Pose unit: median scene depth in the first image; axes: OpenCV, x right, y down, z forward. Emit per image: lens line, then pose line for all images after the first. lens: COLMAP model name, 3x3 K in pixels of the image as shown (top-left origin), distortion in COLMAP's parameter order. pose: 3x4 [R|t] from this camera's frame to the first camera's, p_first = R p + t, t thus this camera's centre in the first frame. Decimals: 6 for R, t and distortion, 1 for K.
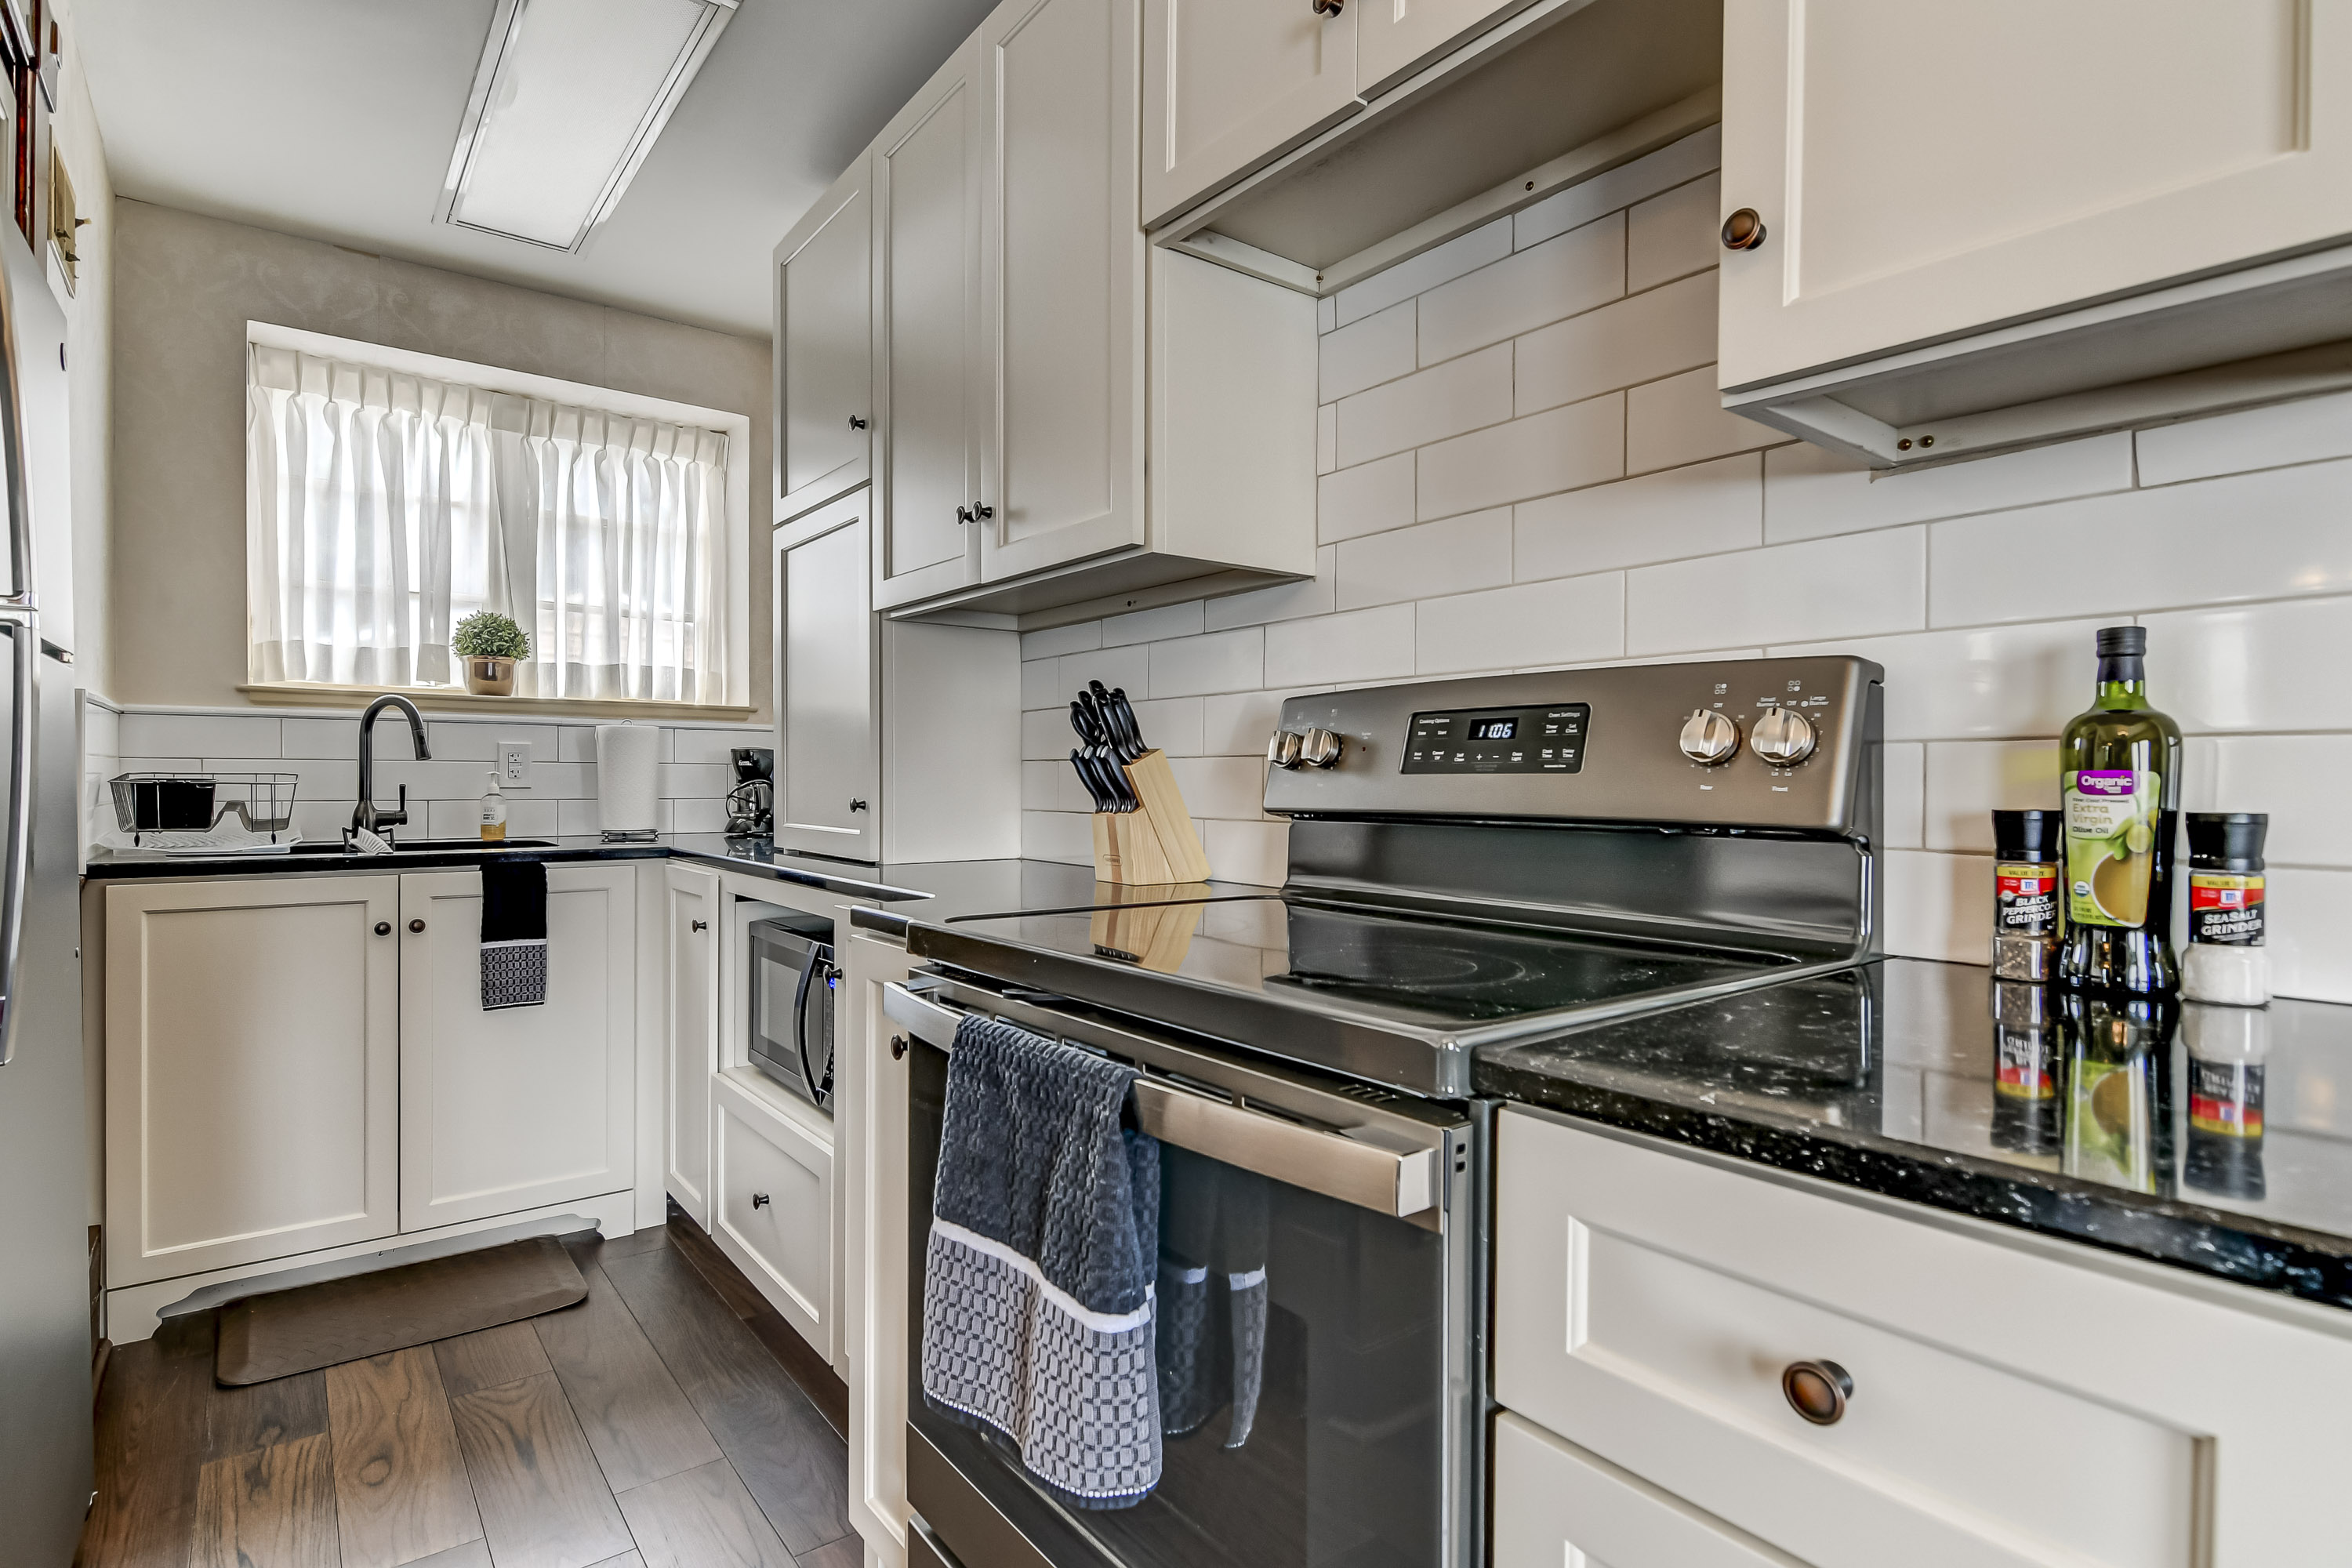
lens RADIAL K [[1168.1, 0, 1176.0], [0, 1168.1, 784.0], [0, 0, 1]] dist [-0.000166, -0.020303]
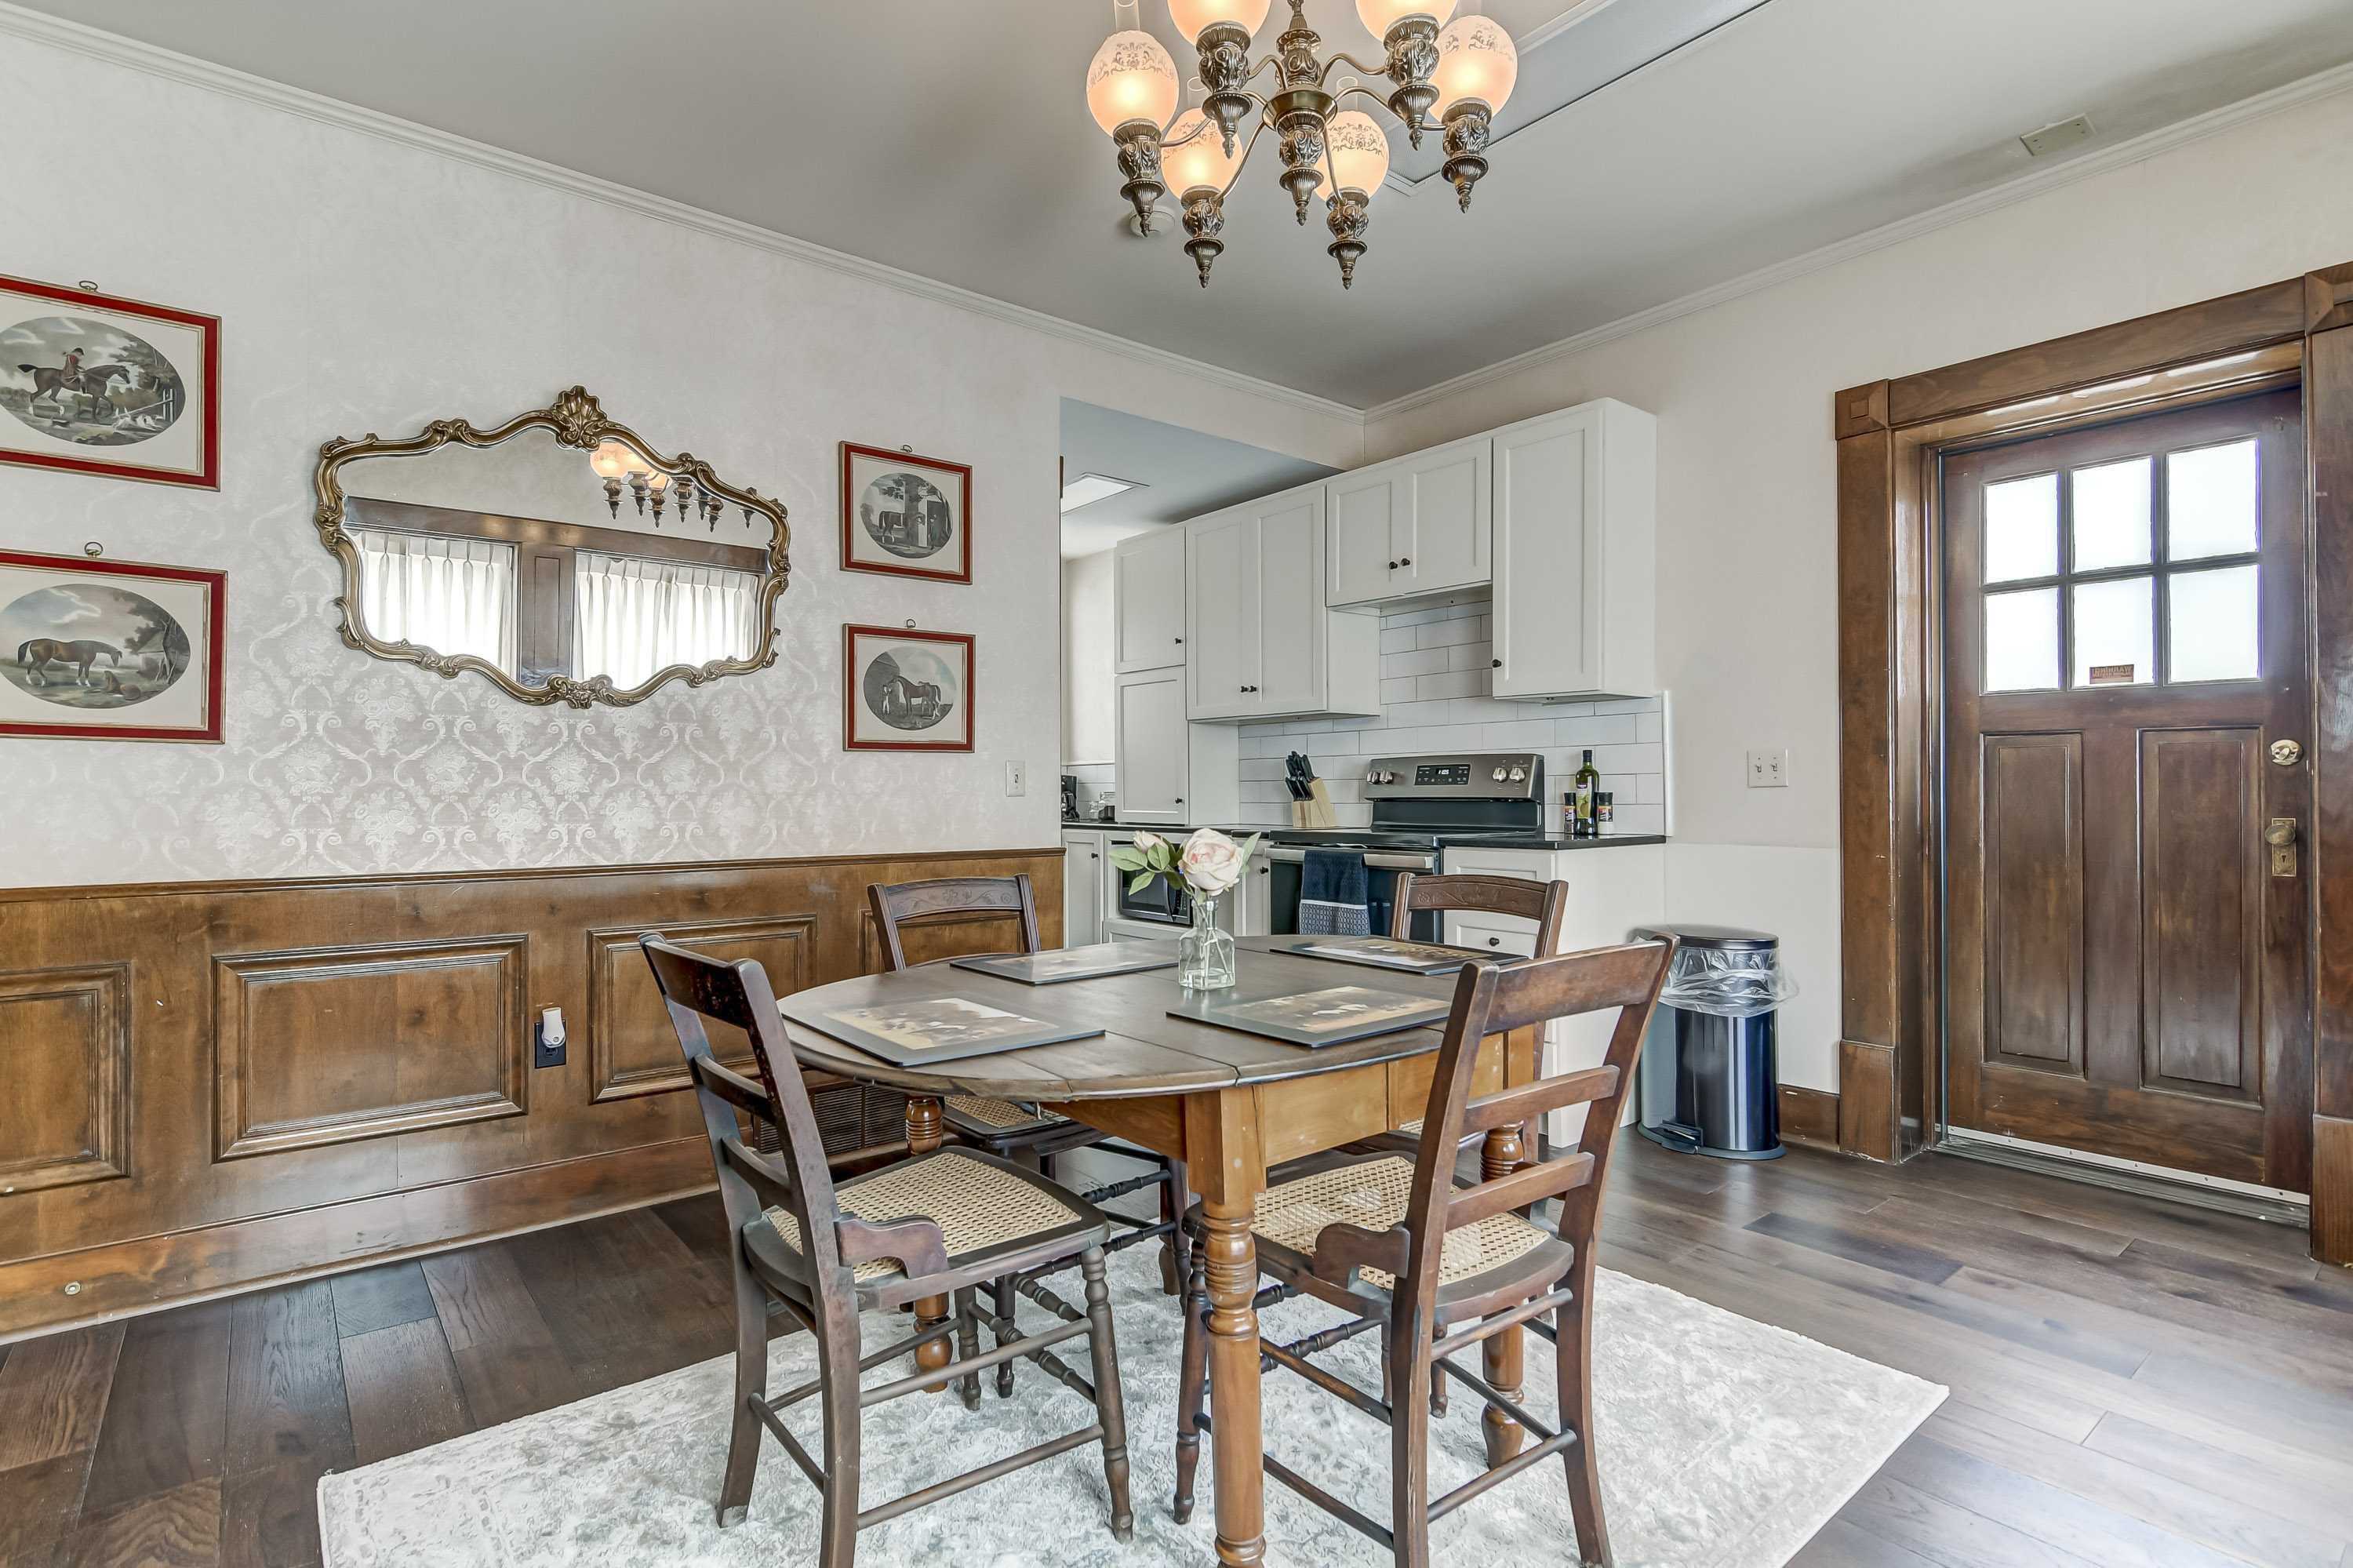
lens RADIAL K [[1125.1, 0, 1160.6], [0, 1125.1, 783.1], [0, 0, 1]] dist [0.004129, -0.006605]
pose [[0.999842, -0.012480, 0.012688, -0.703400], [0.012602, 0.999875, -0.009599, 0.007336], [-0.012566, 0.009758, 0.999873, -2.692324]]
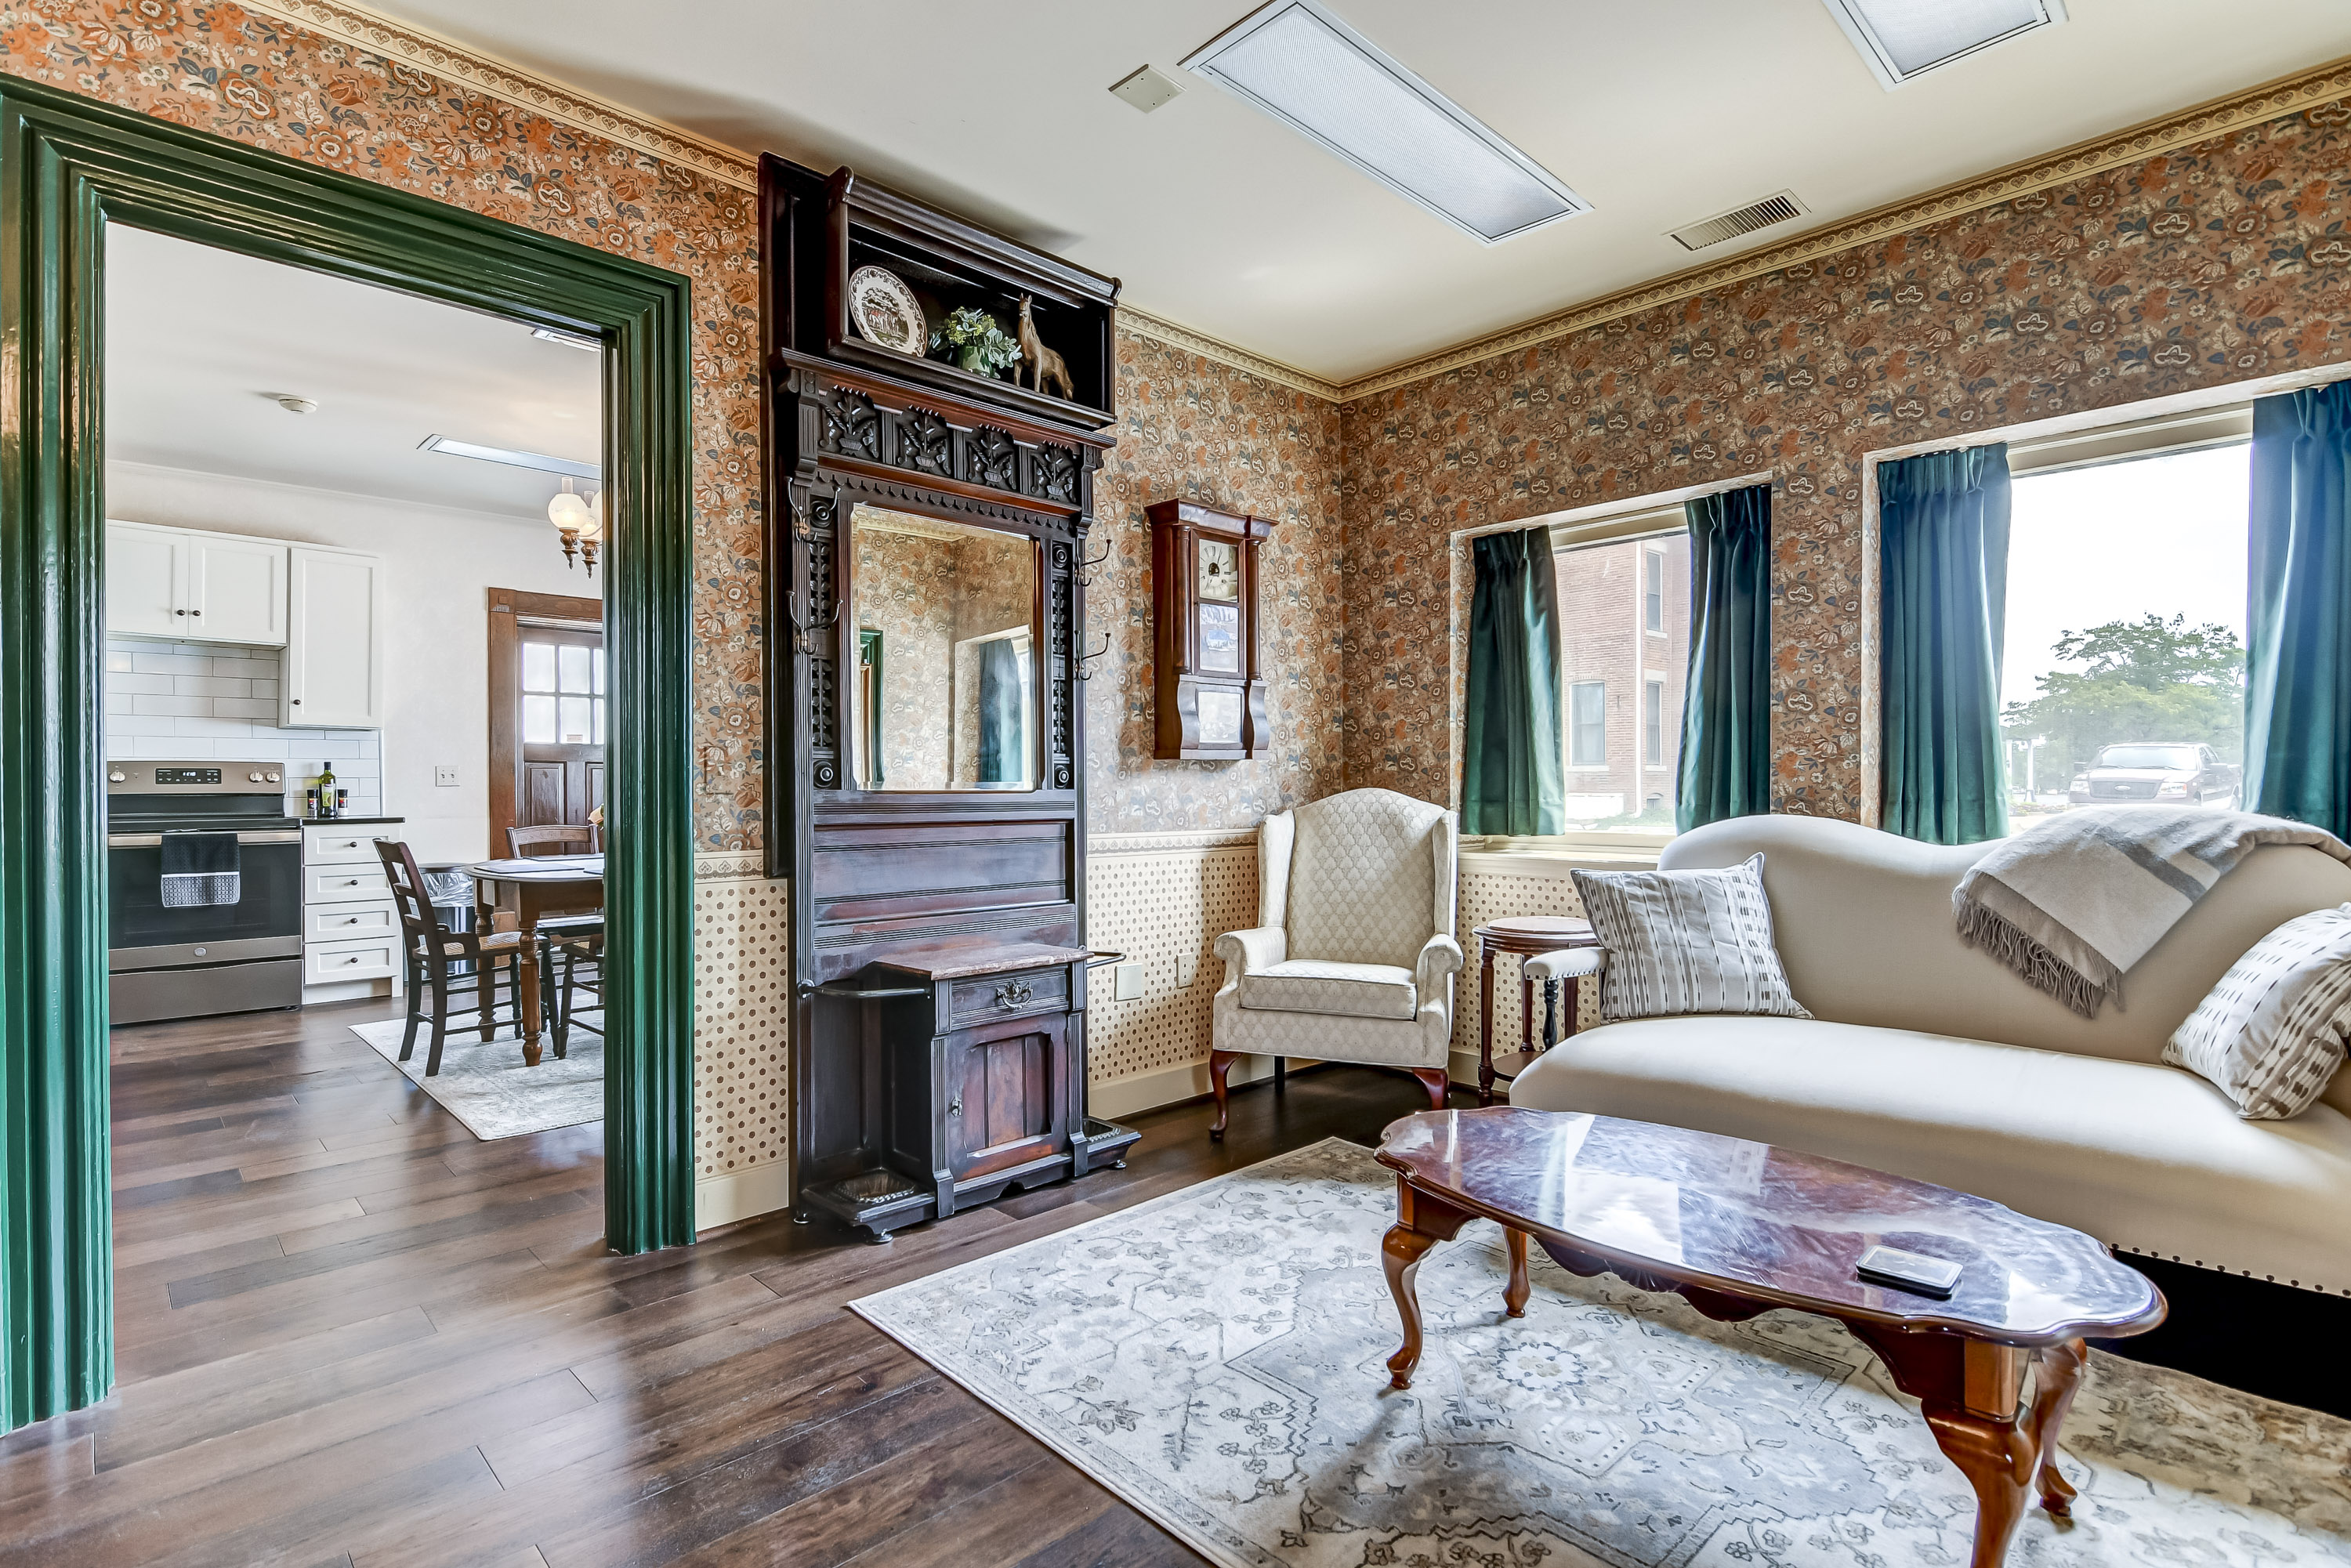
lens RADIAL K [[1125.2, 0, 1175.5], [0, 1125.2, 784.0], [0, 0, 1]] dist [0.013328, -0.012678]
pose [[-0.100479, -0.007608, 0.994910, -5.233162], [0.006186, 0.999947, 0.008271, -0.026739], [-0.994920, 0.006985, -0.100427, -2.729400]]
